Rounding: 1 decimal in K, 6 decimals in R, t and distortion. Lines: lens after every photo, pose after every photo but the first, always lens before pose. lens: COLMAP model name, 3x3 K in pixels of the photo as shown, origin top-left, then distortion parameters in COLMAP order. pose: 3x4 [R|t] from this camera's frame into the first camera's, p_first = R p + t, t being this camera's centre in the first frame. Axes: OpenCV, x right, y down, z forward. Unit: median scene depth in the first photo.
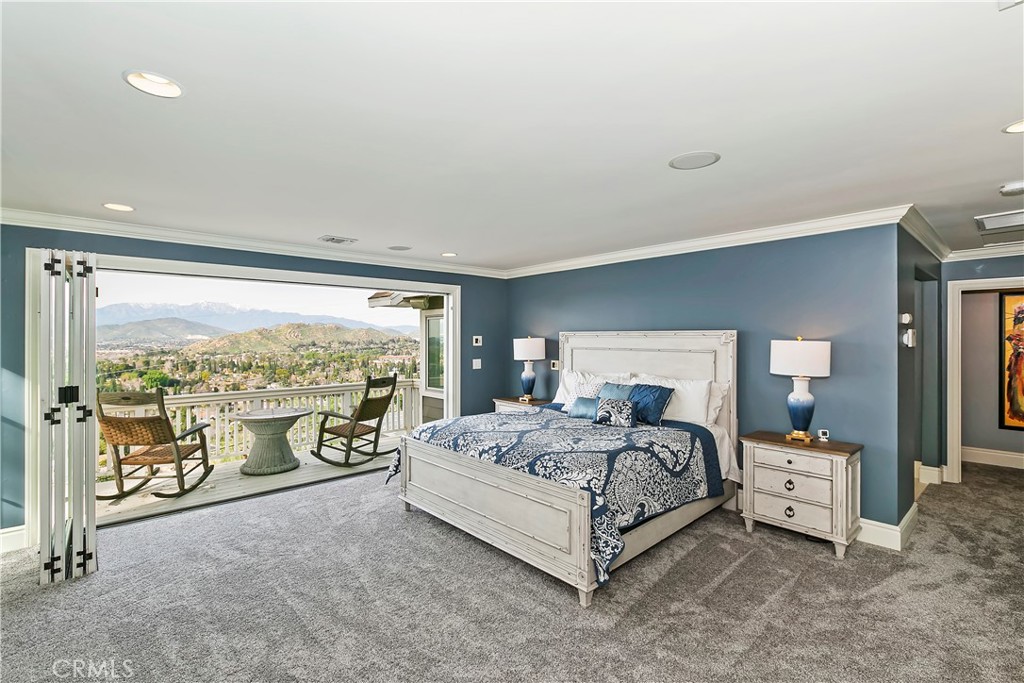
lens RADIAL K [[464.4, 0, 512.0], [0, 464.4, 341.5], [0, 0, 1]] dist [0.000629, -0.000604]
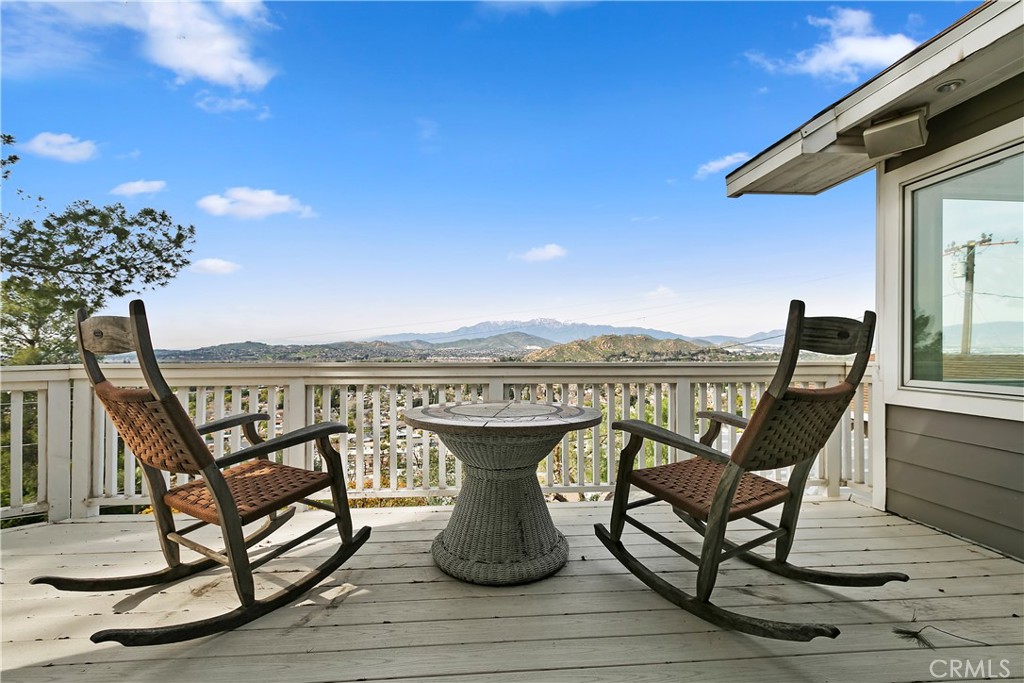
lens RADIAL K [[459.1, 0, 508.0], [0, 459.1, 346.1], [0, 0, 1]] dist [0.000591, -0.000025]
pose [[0.795197, -0.001478, -0.606350, -0.275933], [-0.006775, 0.999913, -0.011322, 0.101295], [0.606314, 0.013111, 0.795118, 0.687538]]
